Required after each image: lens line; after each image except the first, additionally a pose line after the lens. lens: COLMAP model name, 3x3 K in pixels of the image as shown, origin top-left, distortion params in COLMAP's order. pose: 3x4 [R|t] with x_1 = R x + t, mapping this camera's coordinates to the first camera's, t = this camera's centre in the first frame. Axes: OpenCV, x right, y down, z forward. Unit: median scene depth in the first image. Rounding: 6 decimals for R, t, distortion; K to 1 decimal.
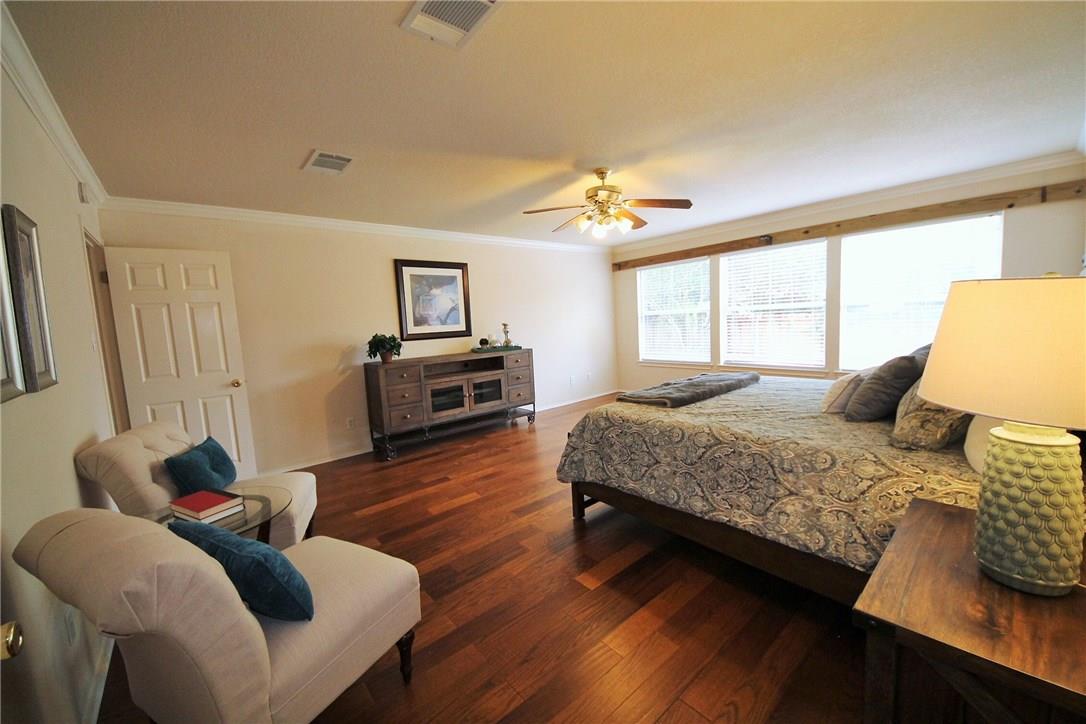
lens RADIAL K [[432.8, 0, 544.7], [0, 432.8, 358.3], [0, 0, 1]] dist [-0.000967, -0.000345]
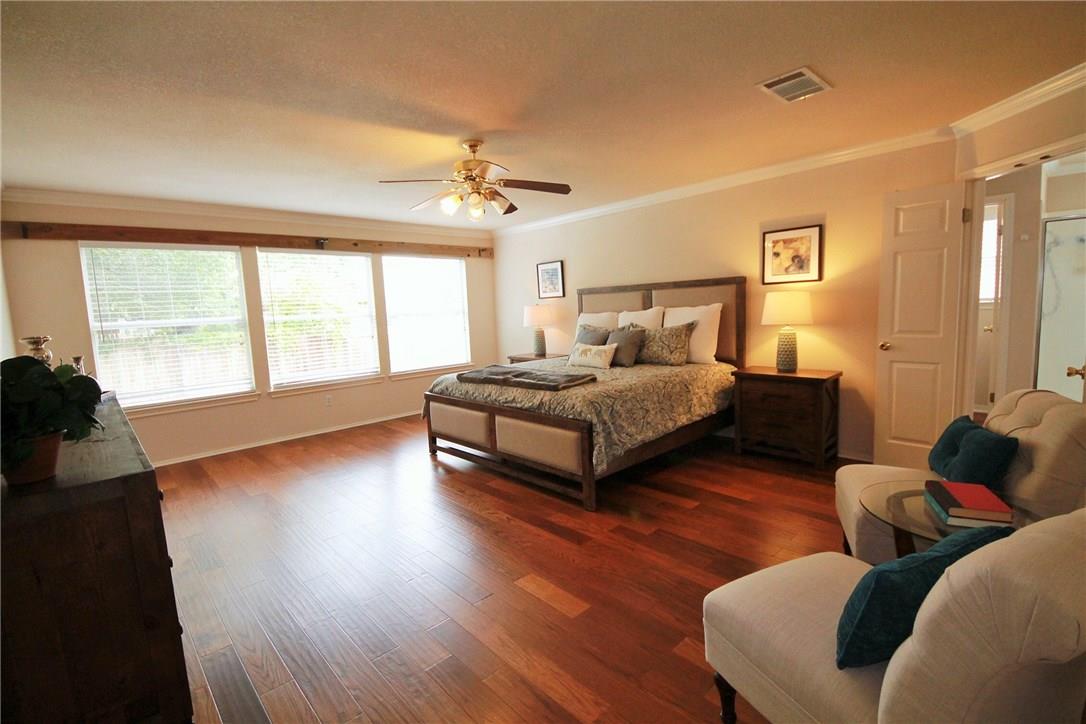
lens RADIAL K [[481.2, 0, 545.9], [0, 481.2, 358.6], [0, 0, 1]] dist [-0.000189, 0.000108]
pose [[-0.068727, -0.056275, 0.996047, -1.095999], [0.140933, 0.987848, 0.065536, -0.063010], [-0.987631, 0.144880, -0.059960, 1.236664]]
